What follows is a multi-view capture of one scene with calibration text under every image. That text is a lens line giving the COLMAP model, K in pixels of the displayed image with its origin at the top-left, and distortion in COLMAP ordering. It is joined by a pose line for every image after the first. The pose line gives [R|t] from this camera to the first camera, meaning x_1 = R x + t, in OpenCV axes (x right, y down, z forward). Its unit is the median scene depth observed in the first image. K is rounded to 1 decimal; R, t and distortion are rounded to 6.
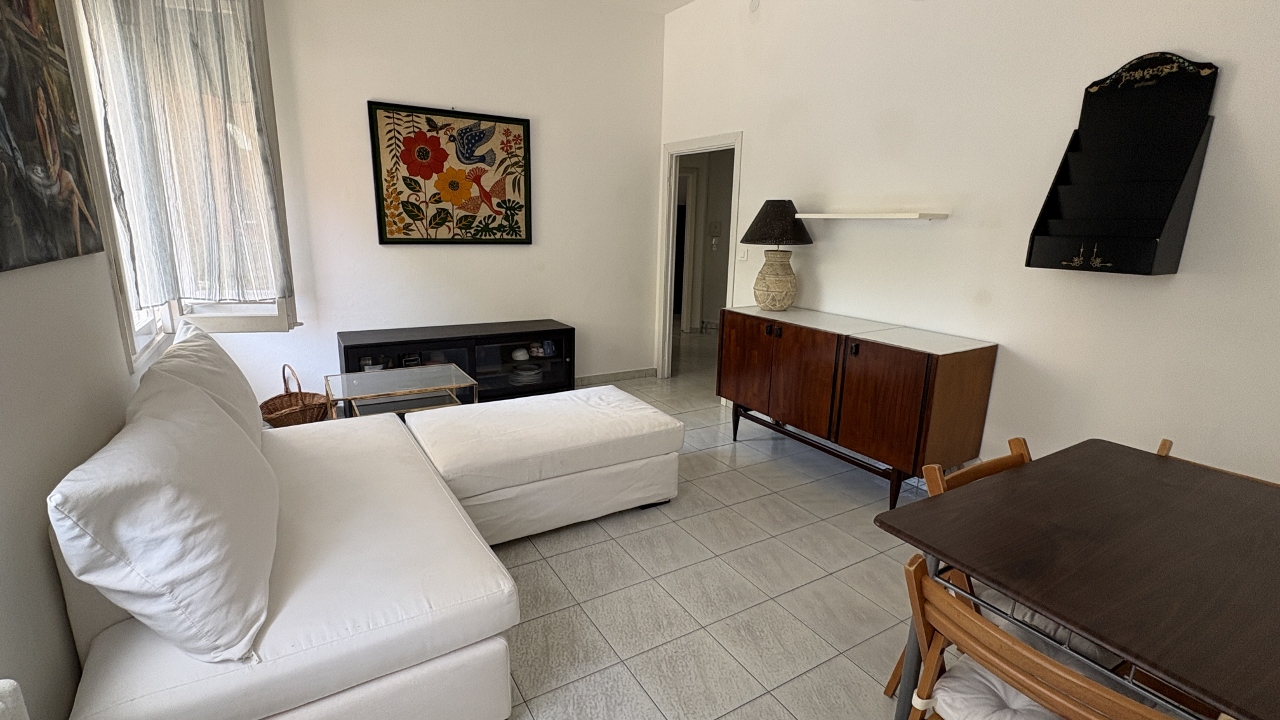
lens RADIAL K [[571.9, 0, 640.0], [0, 571.9, 360.0], [0, 0, 1]] dist [0.000163, -0.000694]
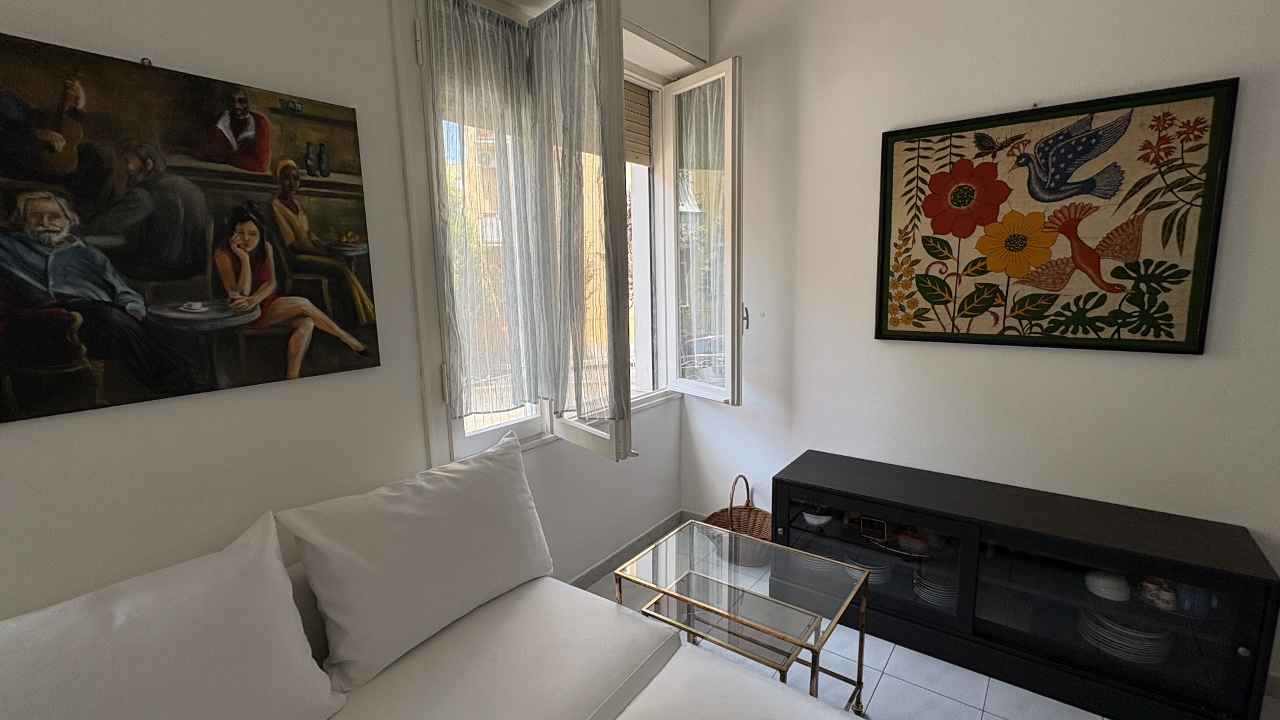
lens RADIAL K [[571.9, 0, 640.0], [0, 571.9, 360.0], [0, 0, 1]] dist [0.000163, -0.000694]
pose [[0.372718, 0.112920, -0.921048, 0.065267], [-0.185309, 0.981633, 0.045359, -0.150955], [0.909253, 0.153772, 0.386798, 0.470415]]
